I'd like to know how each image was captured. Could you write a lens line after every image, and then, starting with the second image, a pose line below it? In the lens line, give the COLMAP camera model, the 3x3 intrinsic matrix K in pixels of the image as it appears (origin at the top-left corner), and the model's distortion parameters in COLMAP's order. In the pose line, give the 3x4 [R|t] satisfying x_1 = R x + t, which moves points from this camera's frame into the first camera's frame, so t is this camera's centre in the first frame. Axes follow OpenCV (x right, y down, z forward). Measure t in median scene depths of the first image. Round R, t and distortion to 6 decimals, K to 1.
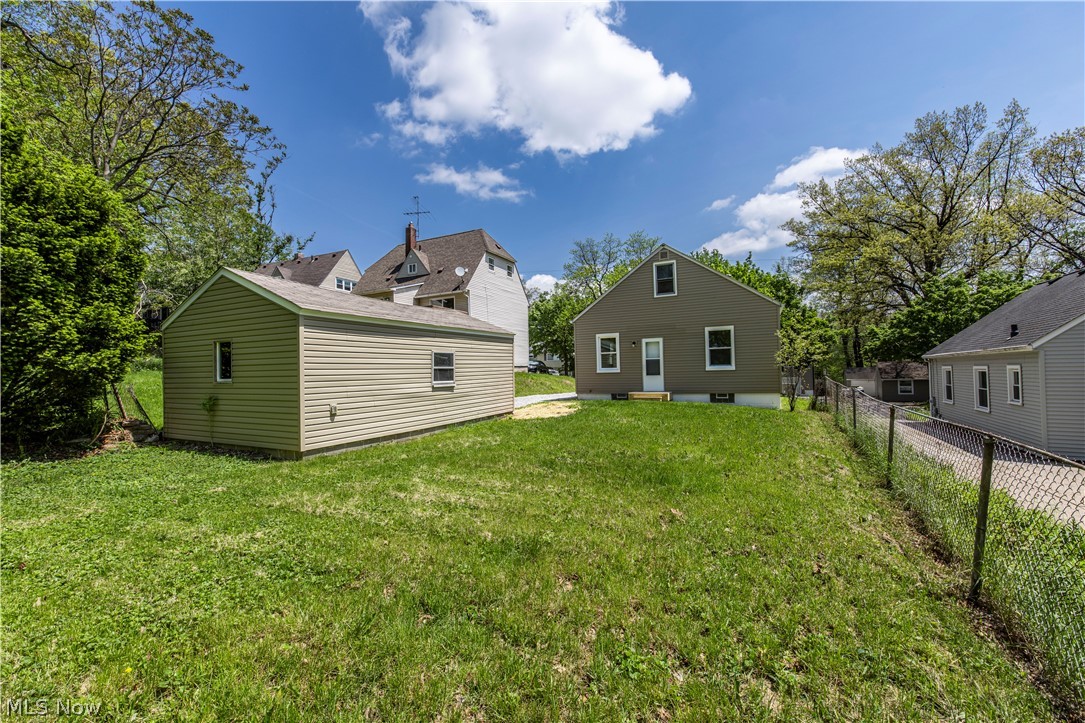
lens RADIAL K [[438.8, 0, 542.5], [0, 438.8, 361.5], [0, 0, 1]] dist [-0.000020, 0.000035]
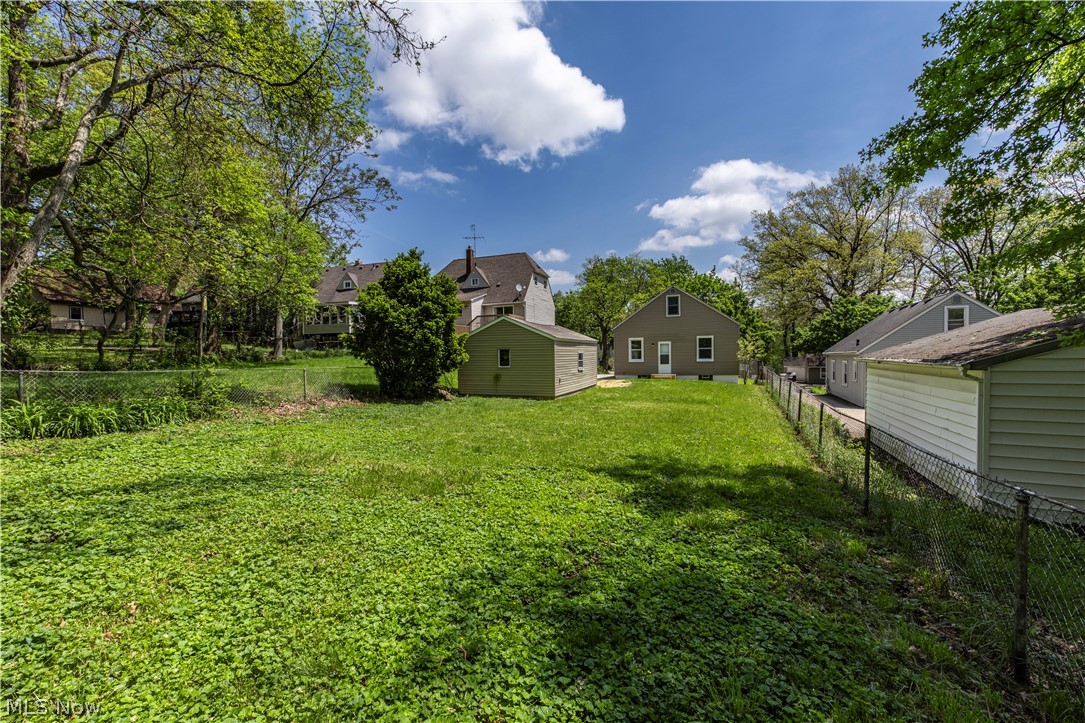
lens RADIAL K [[475.9, 0, 512.0], [0, 475.9, 370.2], [0, 0, 1]] dist [-0.000671, 0.000117]
pose [[0.997034, 0.008087, 0.076540, -0.442504], [-0.012460, 0.998306, 0.056830, -0.038597], [-0.075951, -0.057615, 0.995446, -0.720631]]
